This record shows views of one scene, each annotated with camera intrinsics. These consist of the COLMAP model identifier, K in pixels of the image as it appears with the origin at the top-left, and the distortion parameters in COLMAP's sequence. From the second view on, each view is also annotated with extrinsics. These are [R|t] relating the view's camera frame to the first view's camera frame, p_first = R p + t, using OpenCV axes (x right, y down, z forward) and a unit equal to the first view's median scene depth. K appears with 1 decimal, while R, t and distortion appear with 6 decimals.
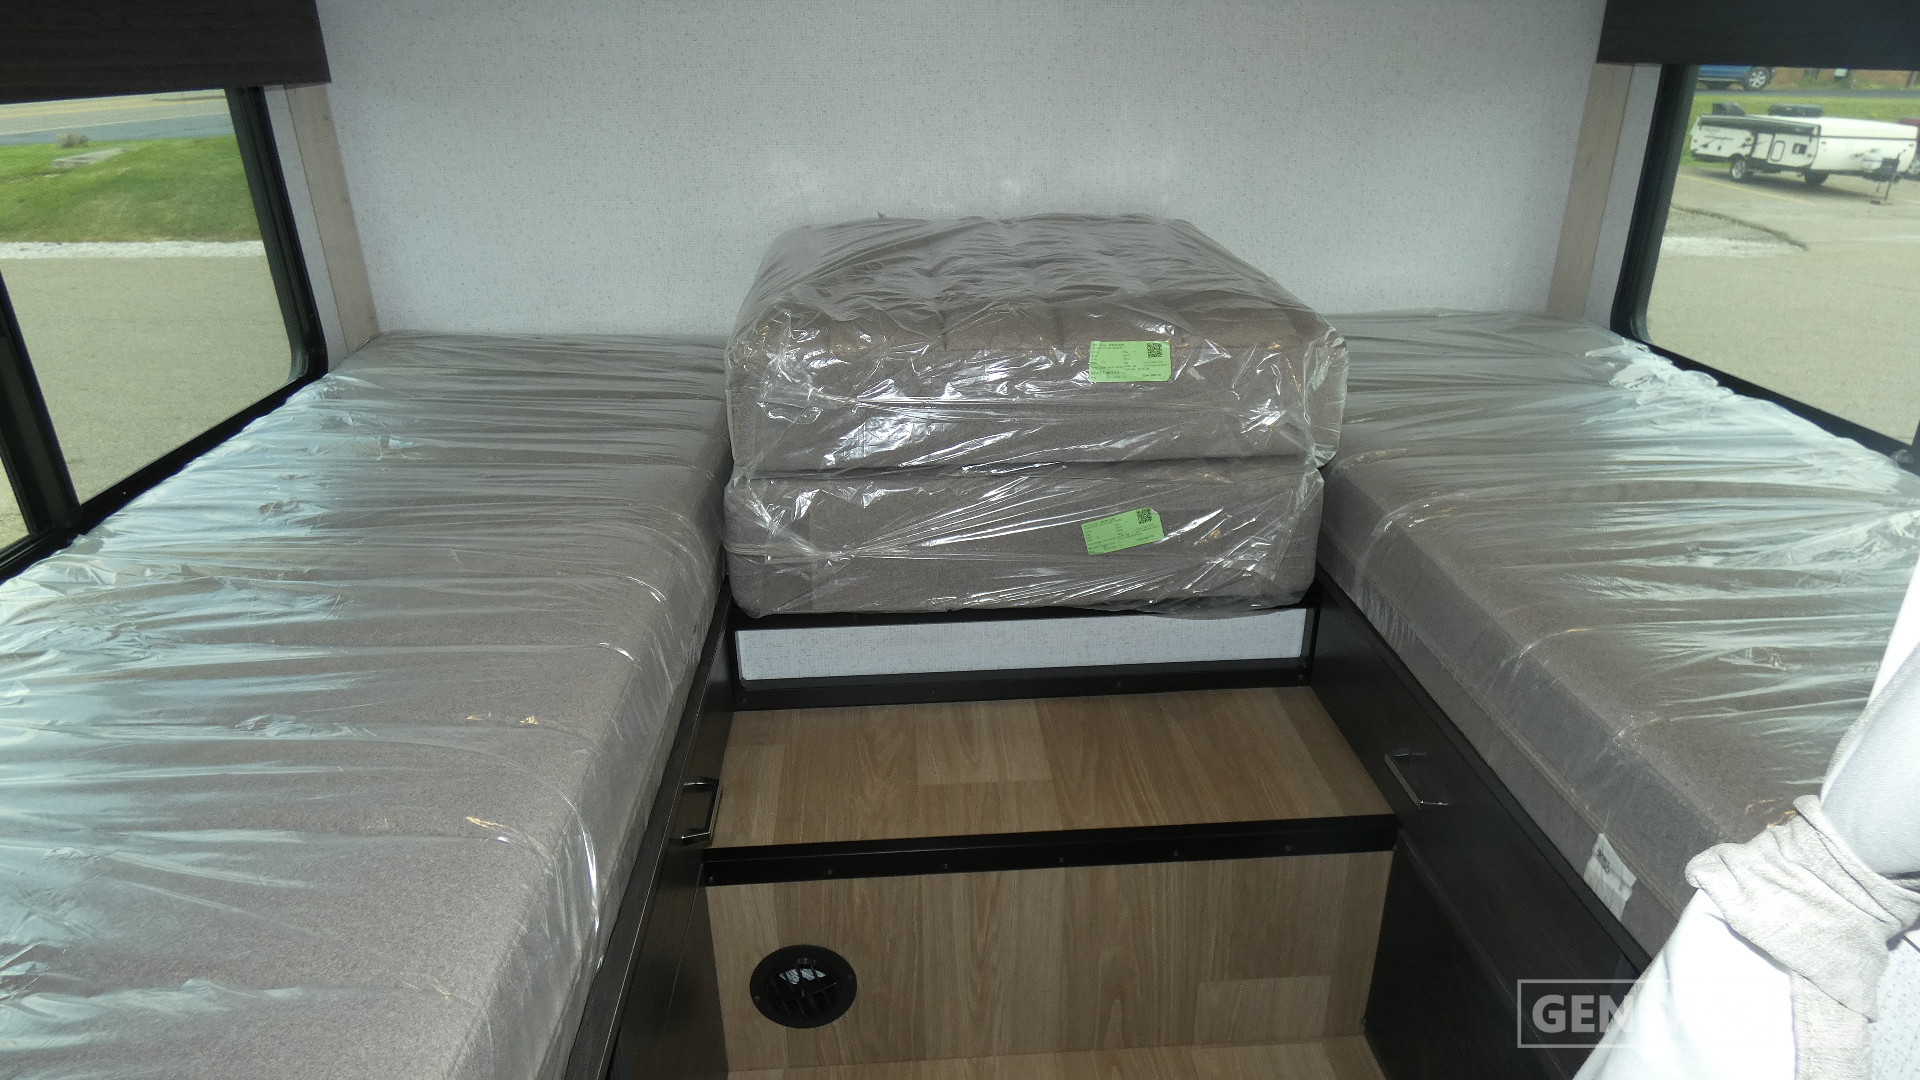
lens RADIAL K [[1150.0, 0, 955.4], [0, 1150.0, 539.6], [0, 0, 1]] dist [-0.003662, 0.001890]
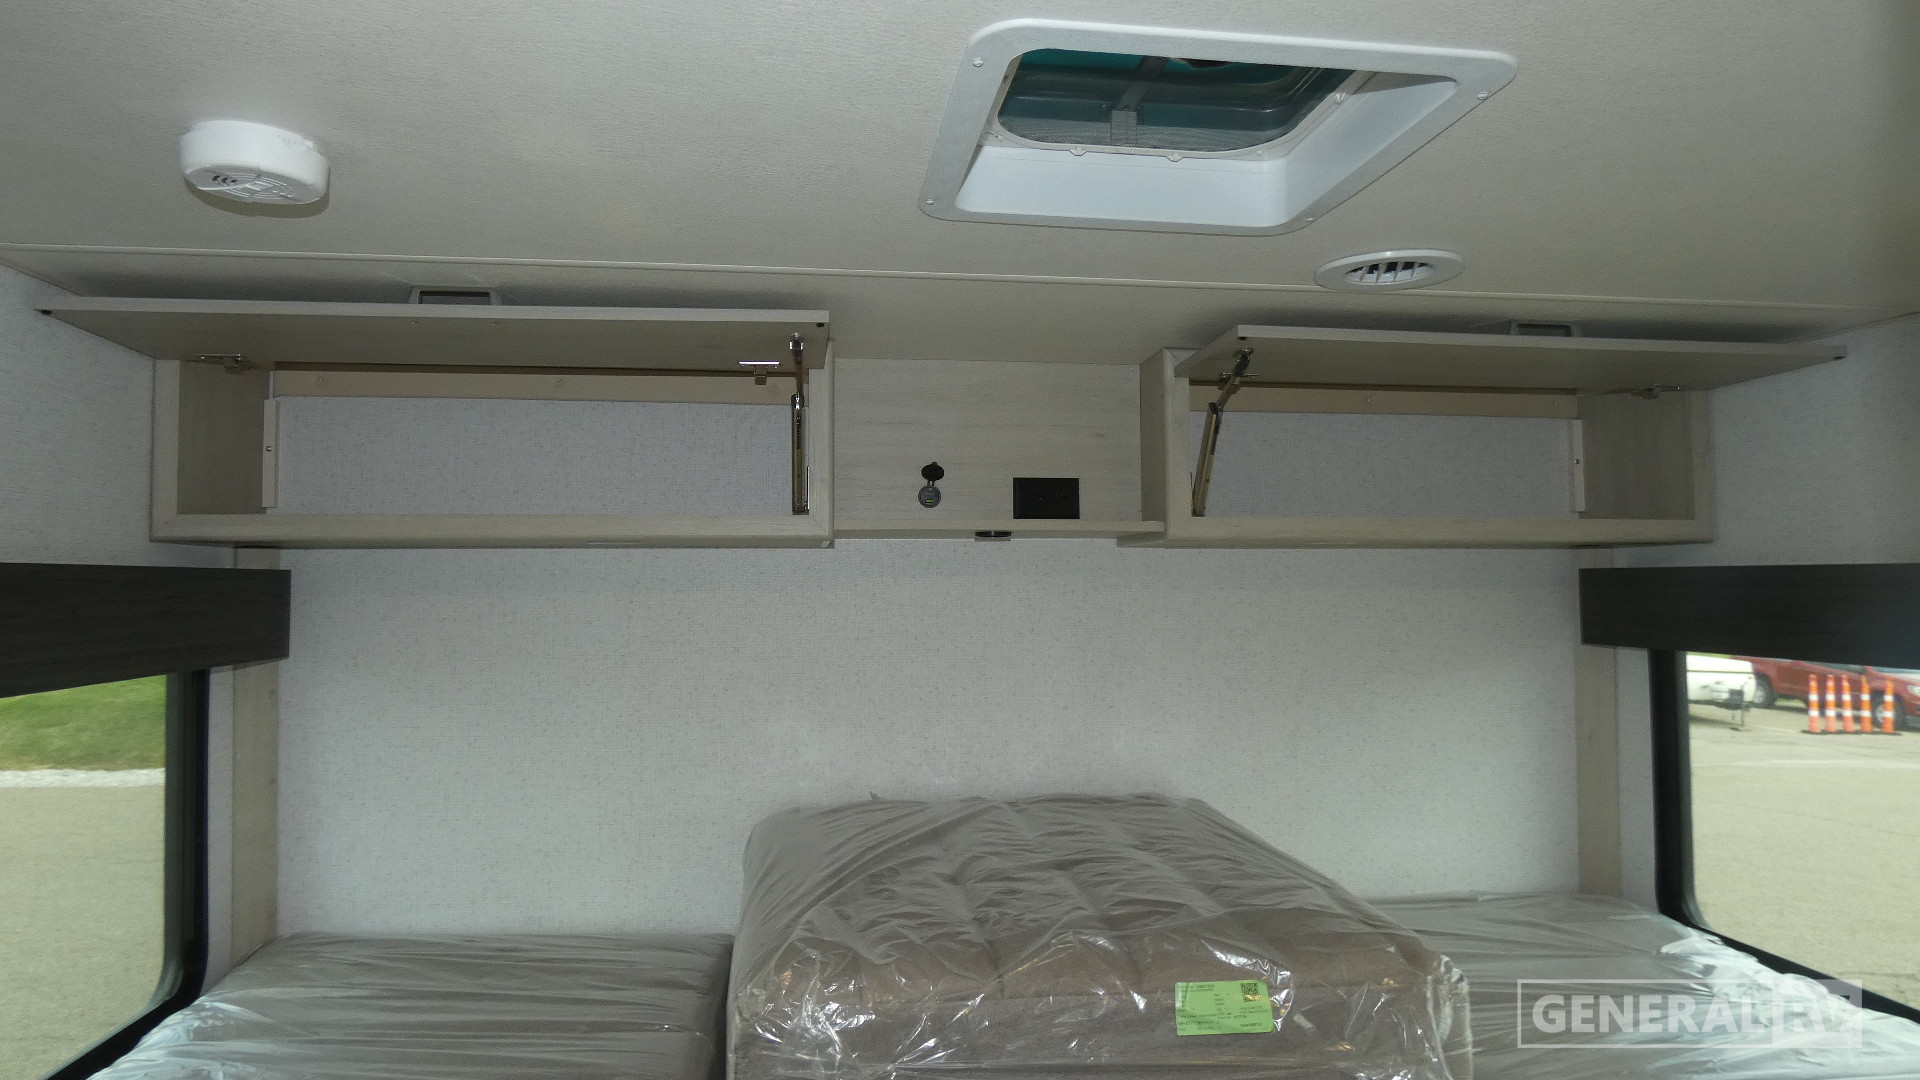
lens RADIAL K [[1150.0, 0, 961.9], [0, 1150.0, 543.0], [0, 0, 1]] dist [-0.003662, 0.001890]
pose [[0.996969, 0.011958, 0.076875, -0.069729], [0.022067, 0.904073, -0.426809, -0.071856], [-0.074604, 0.427211, 0.901069, 0.080014]]
